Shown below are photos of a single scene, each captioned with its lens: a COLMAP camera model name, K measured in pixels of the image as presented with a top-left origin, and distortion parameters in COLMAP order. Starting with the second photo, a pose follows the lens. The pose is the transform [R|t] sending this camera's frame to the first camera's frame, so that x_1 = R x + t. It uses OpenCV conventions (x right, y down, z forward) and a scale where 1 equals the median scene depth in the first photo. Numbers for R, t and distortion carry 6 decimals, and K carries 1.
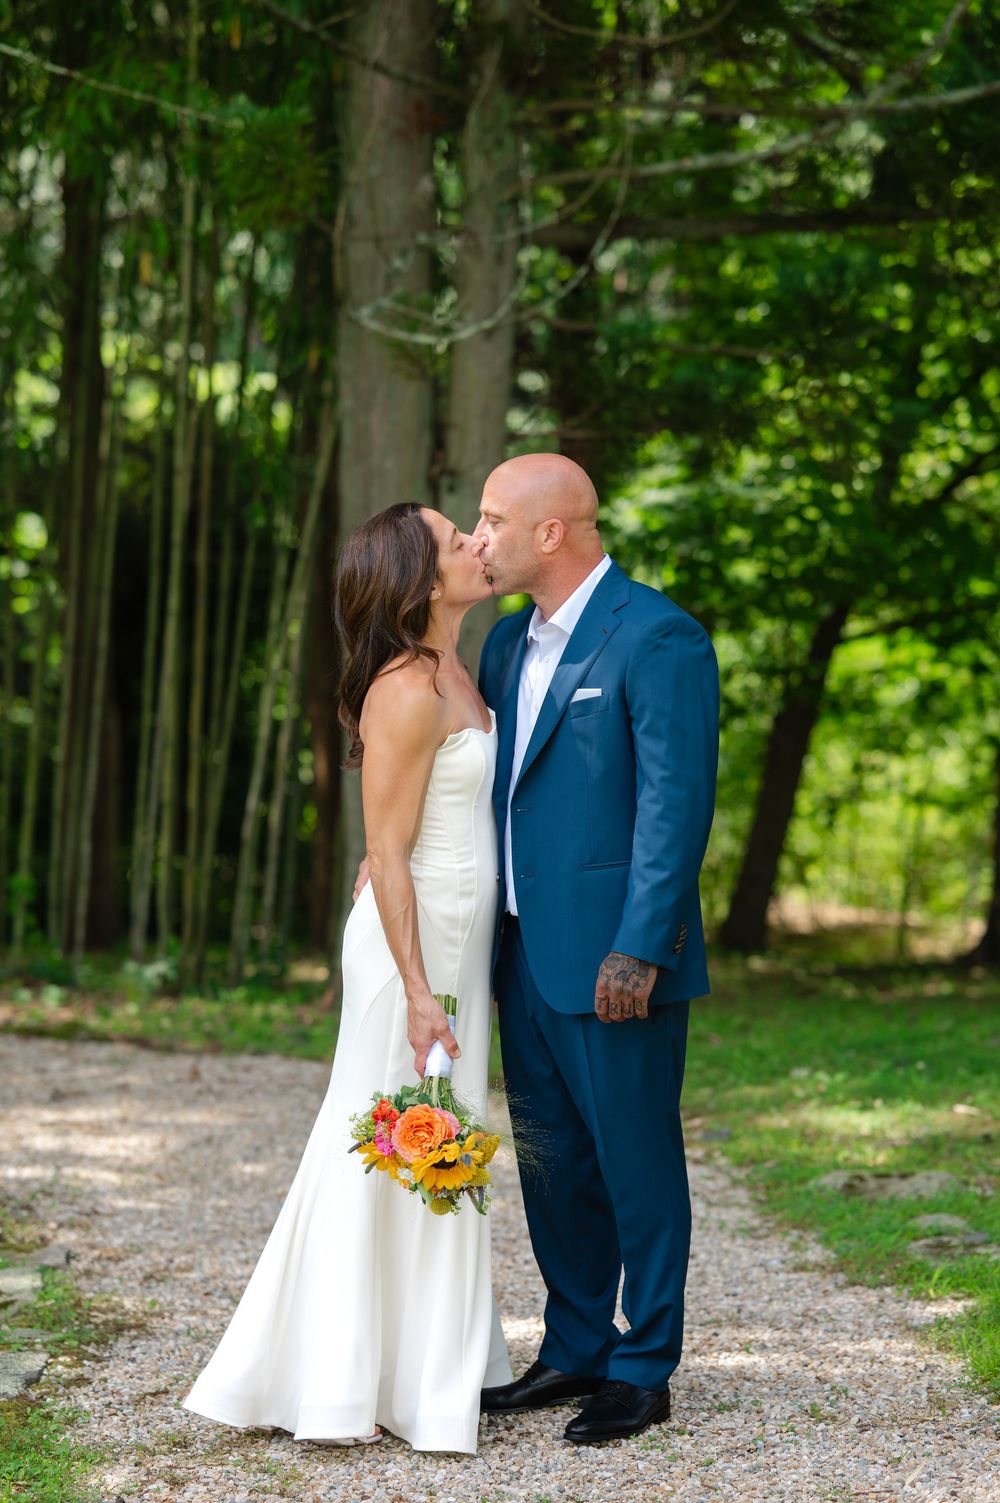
lens RADIAL K [[3648.6, 0, 500.0], [0, 3648.6, 751.5], [0, 0, 1]] dist [0.020025, -0.174643]
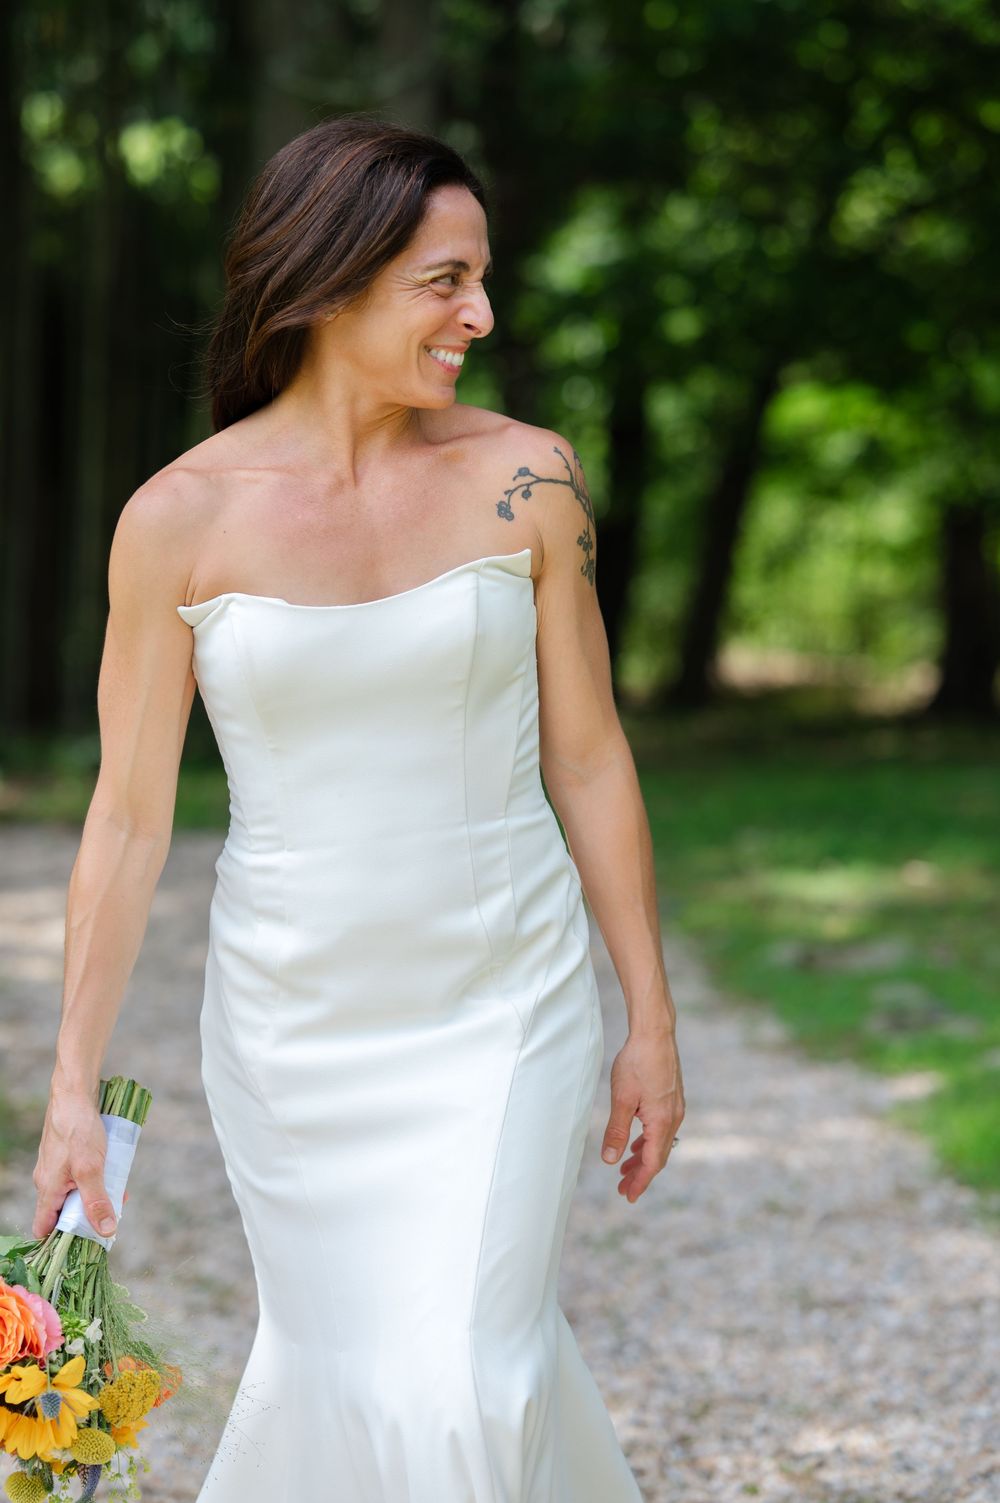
lens RADIAL K [[3627.8, 0, 500.0], [0, 3627.8, 751.5], [0, 0, 1]] dist [-0.003868, -0.138385]
pose [[0.999398, -0.032206, 0.012870, 0.003955], [0.031300, 0.997375, 0.065300, -0.000534], [-0.014939, -0.064857, 0.997783, 0.039176]]
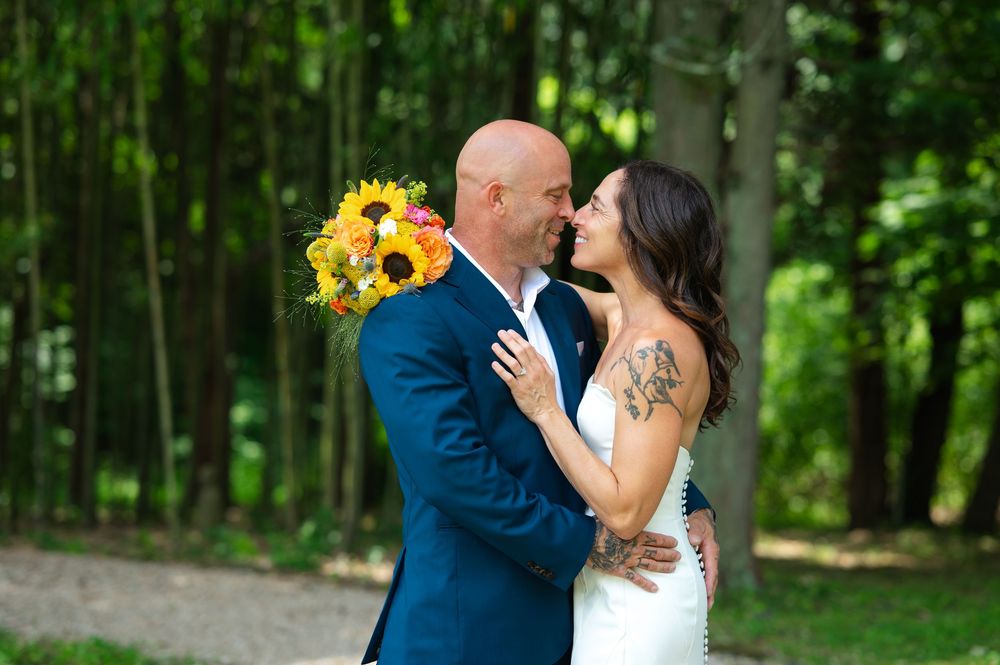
lens RADIAL K [[2427.6, 0, 500.0], [0, 2427.6, 332.5], [0, 0, 1]] dist [0.020025, -0.174643]
pose [[0.989493, 0.022383, -0.142835, 0.038994], [-0.024850, 0.999571, -0.015510, -0.004995], [0.142426, 0.018897, 0.989625, 0.158201]]
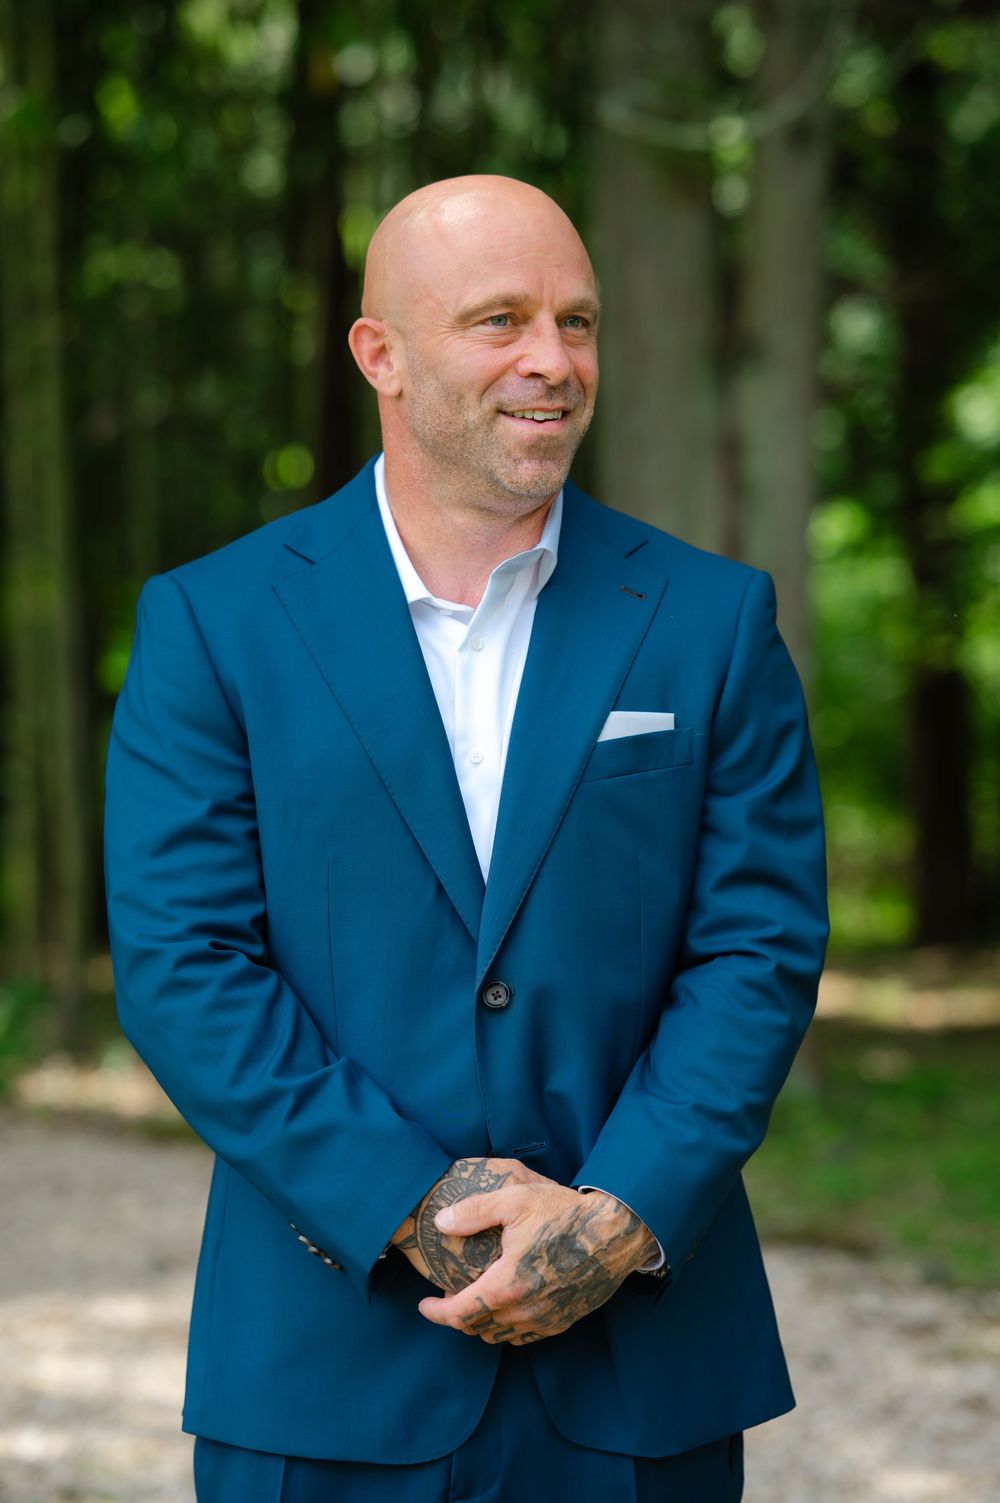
lens RADIAL K [[3648.6, 0, 500.0], [0, 3648.6, 751.5], [0, 0, 1]] dist [0.020025, -0.174643]
pose [[0.996358, -0.005790, -0.085074, -0.001119], [0.007453, 0.999787, 0.019237, -0.012457], [0.084945, -0.019801, 0.996189, 0.355438]]
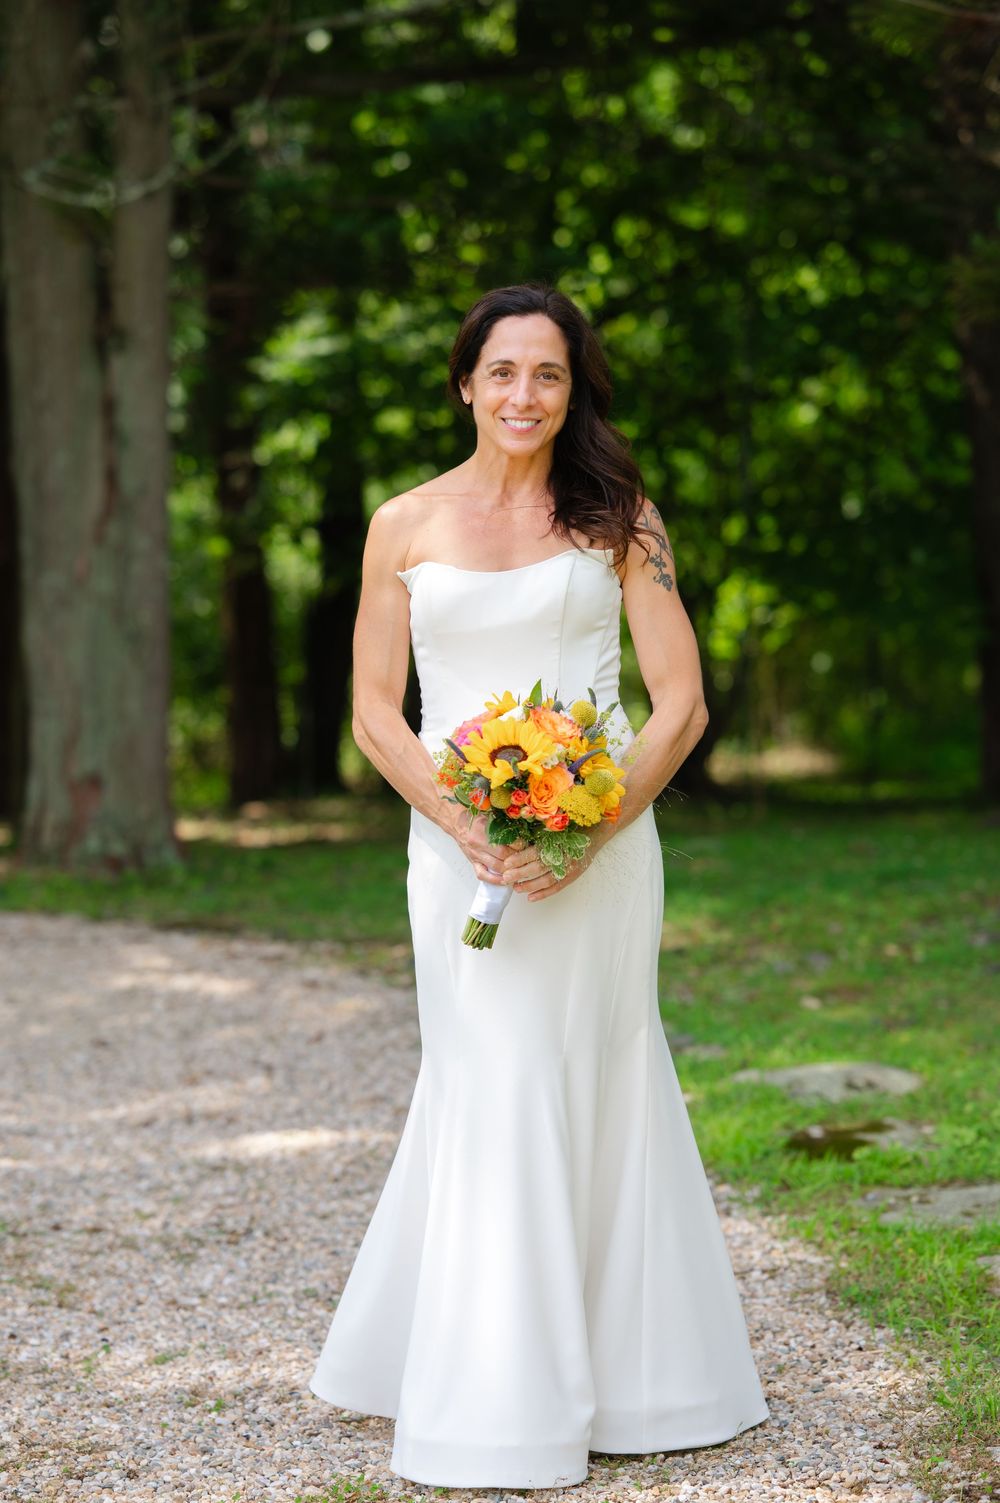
lens RADIAL K [[3627.8, 0, 500.0], [0, 3627.8, 751.5], [0, 0, 1]] dist [-0.003868, -0.138385]
pose [[0.994106, -0.046579, 0.097893, -0.015669], [0.042658, 0.998216, 0.041767, 0.003162], [-0.099664, -0.037344, 0.994320, -0.025060]]
